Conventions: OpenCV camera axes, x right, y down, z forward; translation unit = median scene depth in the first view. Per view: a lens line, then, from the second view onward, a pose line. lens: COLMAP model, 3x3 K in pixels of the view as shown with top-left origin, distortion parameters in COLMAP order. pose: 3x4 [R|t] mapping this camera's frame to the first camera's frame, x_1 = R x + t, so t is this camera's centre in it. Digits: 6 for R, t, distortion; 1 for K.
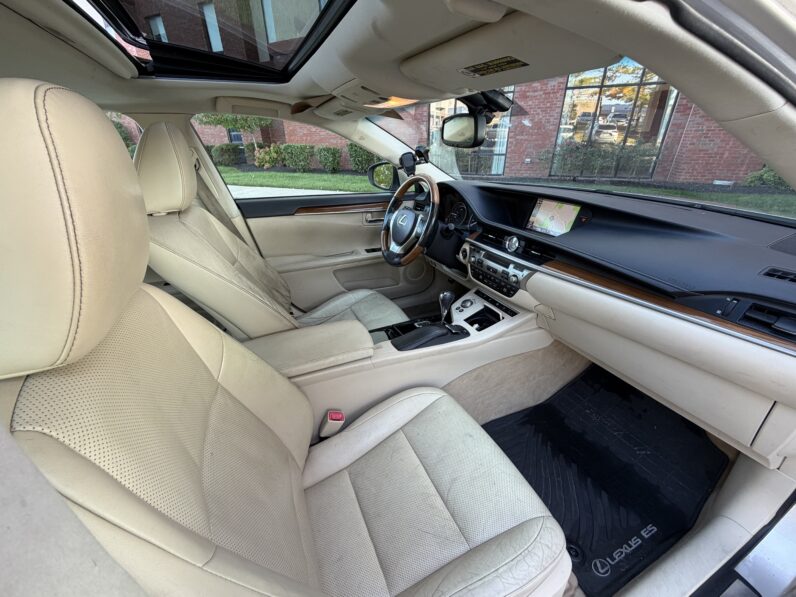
lens RADIAL K [[317.1, 0, 395.8], [0, 317.1, 303.4], [0, 0, 1]] dist [0.000022, -0.000211]
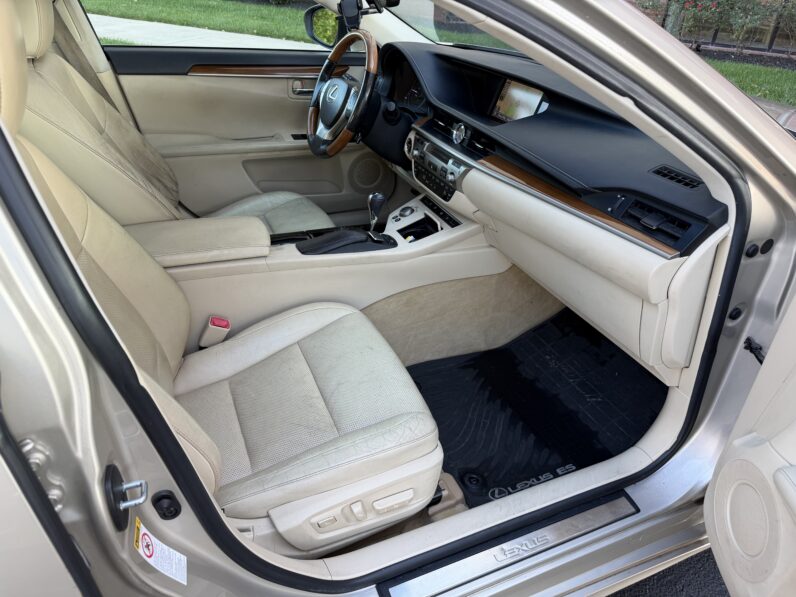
lens RADIAL K [[559.8, 0, 398.0], [0, 559.8, 298.5], [0, 0, 1]] dist [0.071556, -0.085363]
pose [[0.997623, 0.064856, 0.023276, 0.194150], [-0.066513, 0.994620, 0.079414, 0.109833], [-0.018000, -0.080774, 0.996570, -0.395492]]
